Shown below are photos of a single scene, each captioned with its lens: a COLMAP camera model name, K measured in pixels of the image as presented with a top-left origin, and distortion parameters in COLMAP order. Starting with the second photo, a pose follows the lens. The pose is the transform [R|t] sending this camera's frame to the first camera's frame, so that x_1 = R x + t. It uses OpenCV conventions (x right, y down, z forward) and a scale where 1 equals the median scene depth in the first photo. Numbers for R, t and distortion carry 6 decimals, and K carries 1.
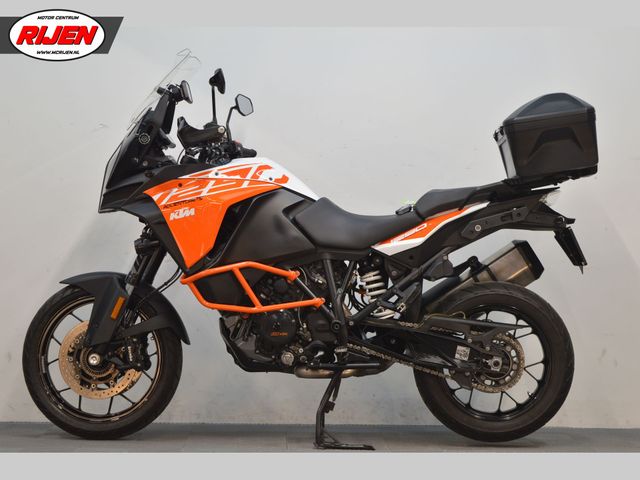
lens RADIAL K [[1483.1, 0, 320.6], [0, 1483.1, 236.7], [0, 0, 1]] dist [0.054342, 0.000000]
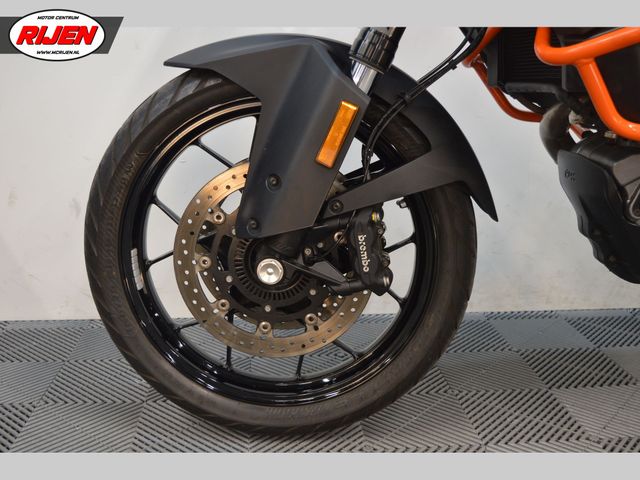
lens RADIAL K [[703.1, 0, 325.3], [0, 703.1, 243.3], [0, 0, 1]] dist [-0.065000, 0.000000]
pose [[0.998188, -0.016919, 0.057740, -0.148552], [0.001445, 0.966116, 0.258106, 0.029978], [-0.060151, -0.257555, 0.964390, 0.829647]]
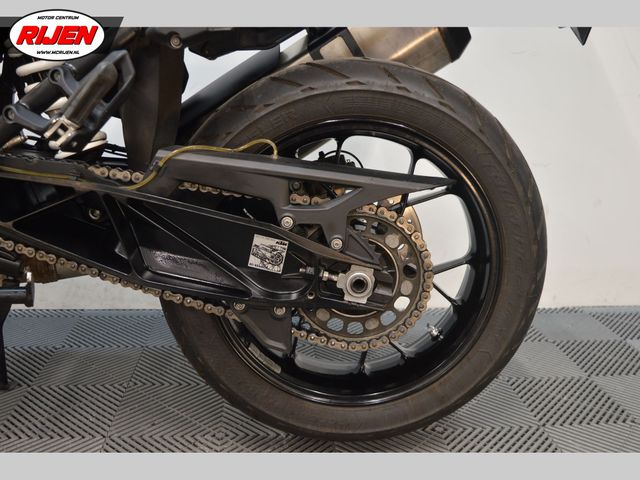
lens RADIAL K [[608.3, 0, 323.9], [0, 608.3, 238.2], [0, 0, 1]] dist [-0.025361, 0.000000]
pose [[0.997845, -0.000910, 0.065602, 0.098633], [-0.016459, 0.964455, 0.263734, 0.034322], [-0.063510, -0.264245, 0.962362, 0.847660]]
